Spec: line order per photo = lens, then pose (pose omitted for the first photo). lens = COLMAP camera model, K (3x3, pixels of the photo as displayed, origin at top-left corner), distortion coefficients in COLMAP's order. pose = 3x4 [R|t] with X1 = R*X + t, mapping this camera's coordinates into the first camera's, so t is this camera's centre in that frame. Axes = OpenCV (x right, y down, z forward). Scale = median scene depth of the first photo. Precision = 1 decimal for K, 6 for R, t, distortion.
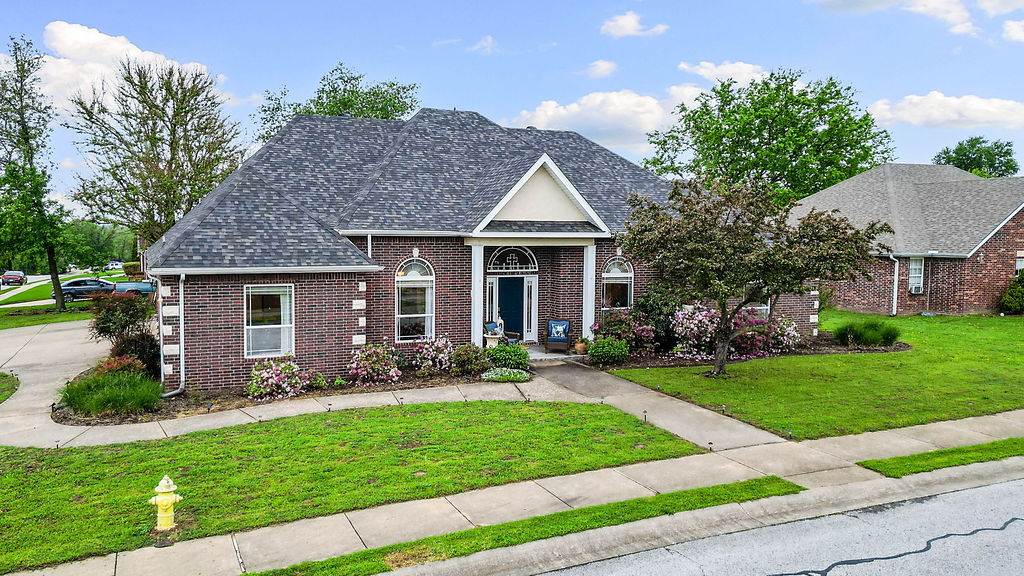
lens RADIAL K [[779.6, 0, 473.7], [0, 779.6, 289.0], [0, 0, 1]] dist [0.082057, -0.086878]
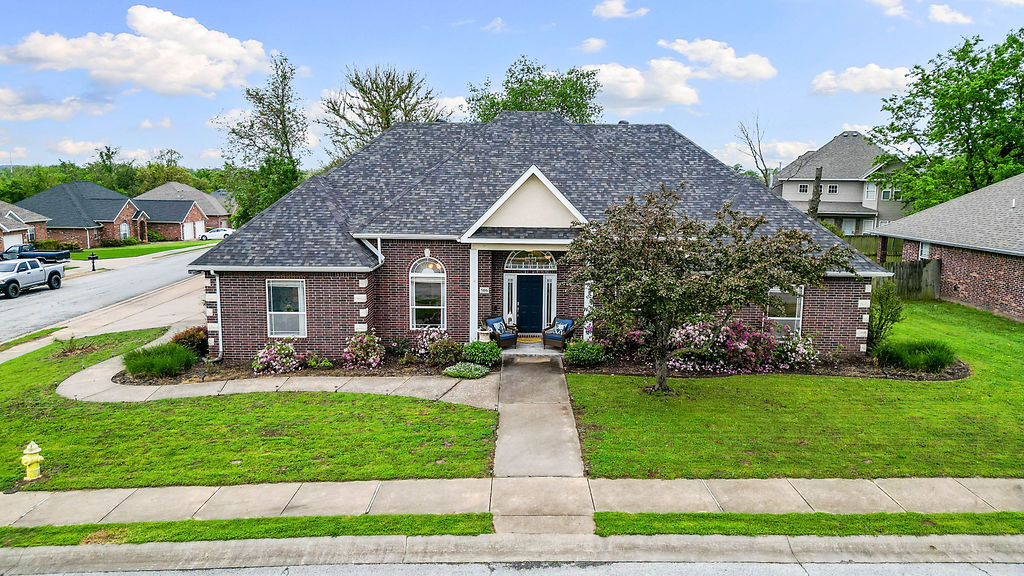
lens RADIAL K [[709.6, 0, 512.0], [0, 709.6, 288.0], [0, 0, 1]] dist [0.067680, -0.059043]
pose [[0.924674, 0.060004, -0.376003, 0.455371], [-0.032262, 0.996300, 0.079654, -0.086179], [0.379391, -0.061523, 0.923189, 0.087780]]
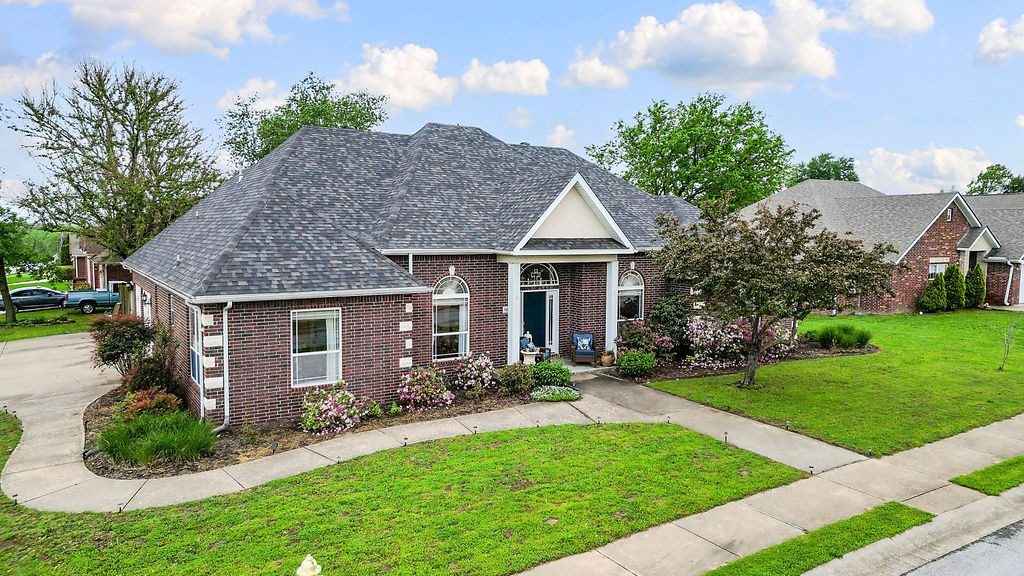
lens RADIAL K [[709.6, 0, 512.0], [0, 709.6, 288.0], [0, 0, 1]] dist [0.067680, -0.059043]
pose [[0.985300, -0.013327, 0.170311, -0.160533], [0.011928, 0.999886, 0.009240, -0.033595], [-0.170414, -0.007073, 0.985347, 0.099176]]
